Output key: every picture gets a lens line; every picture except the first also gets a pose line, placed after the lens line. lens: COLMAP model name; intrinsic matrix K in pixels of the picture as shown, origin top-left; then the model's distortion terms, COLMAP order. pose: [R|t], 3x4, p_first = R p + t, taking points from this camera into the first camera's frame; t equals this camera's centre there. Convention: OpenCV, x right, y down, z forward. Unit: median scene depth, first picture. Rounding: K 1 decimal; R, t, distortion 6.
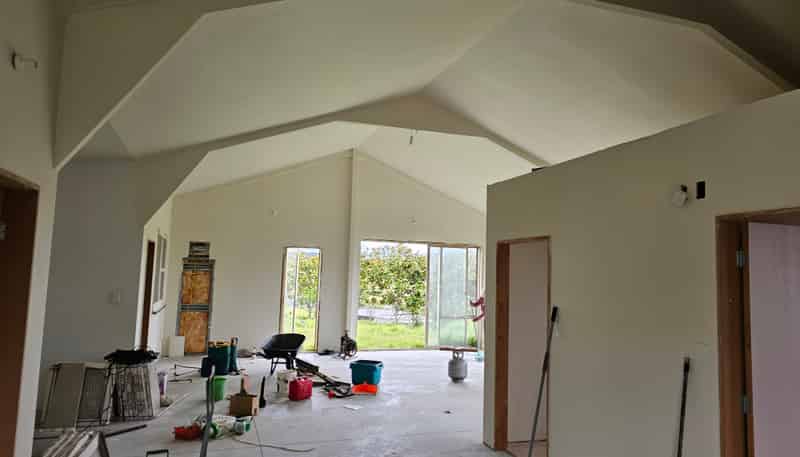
lens RADIAL K [[515.2, 0, 400.6], [0, 515.2, 224.4], [0, 0, 1]] dist [0.055103, -0.085760]
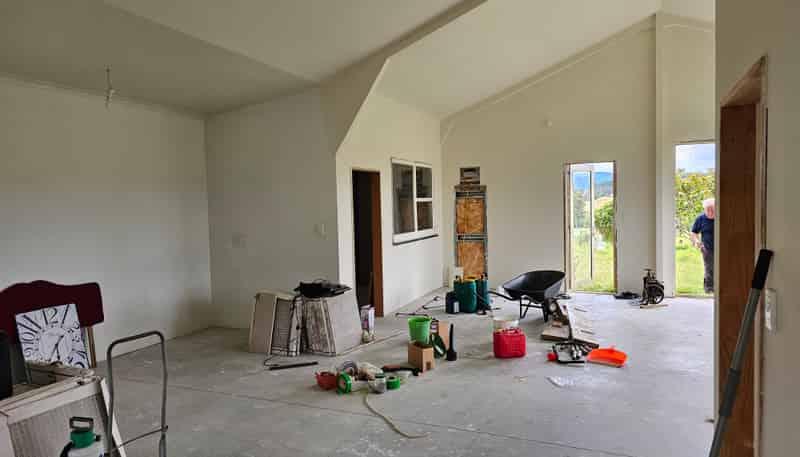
lens RADIAL K [[515.2, 0, 400.6], [0, 515.2, 224.4], [0, 0, 1]] dist [0.055103, -0.085760]
pose [[0.731050, -0.015760, -0.682141, 0.148672], [0.111043, 0.989153, 0.096152, 0.033138], [0.673227, -0.146039, 0.724871, 0.244444]]
